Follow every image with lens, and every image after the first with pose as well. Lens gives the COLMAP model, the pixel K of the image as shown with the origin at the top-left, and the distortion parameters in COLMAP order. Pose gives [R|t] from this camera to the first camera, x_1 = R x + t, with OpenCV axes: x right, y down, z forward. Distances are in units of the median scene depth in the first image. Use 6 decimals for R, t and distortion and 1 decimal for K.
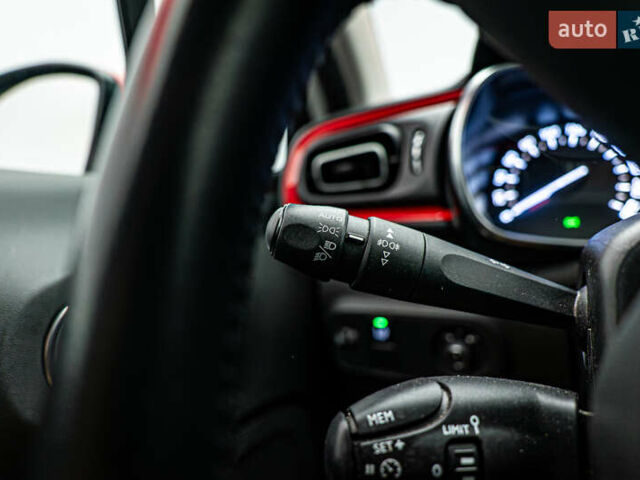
lens RADIAL K [[410.8, 0, 322.3], [0, 410.8, 239.0], [0, 0, 1]] dist [0.003850, 0.001965]
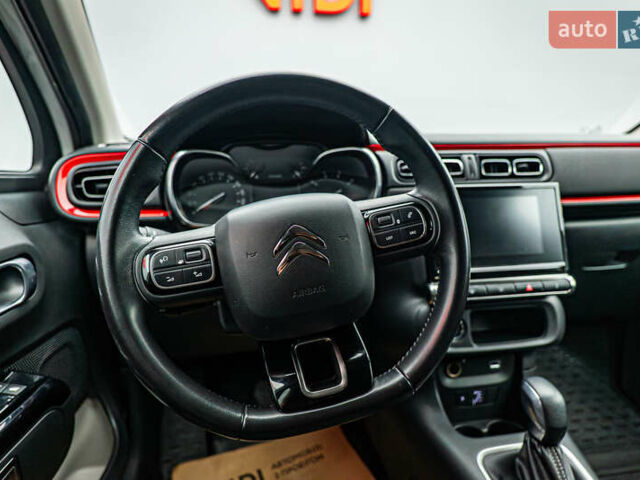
lens RADIAL K [[410.8, 0, 321.6], [0, 410.8, 238.8], [0, 0, 1]] dist [0.003850, 0.001965]
pose [[0.744465, -0.079128, 0.662956, -0.493136], [-0.004979, 0.992267, 0.124025, -0.192781], [-0.667643, -0.095633, 0.738314, -1.061240]]
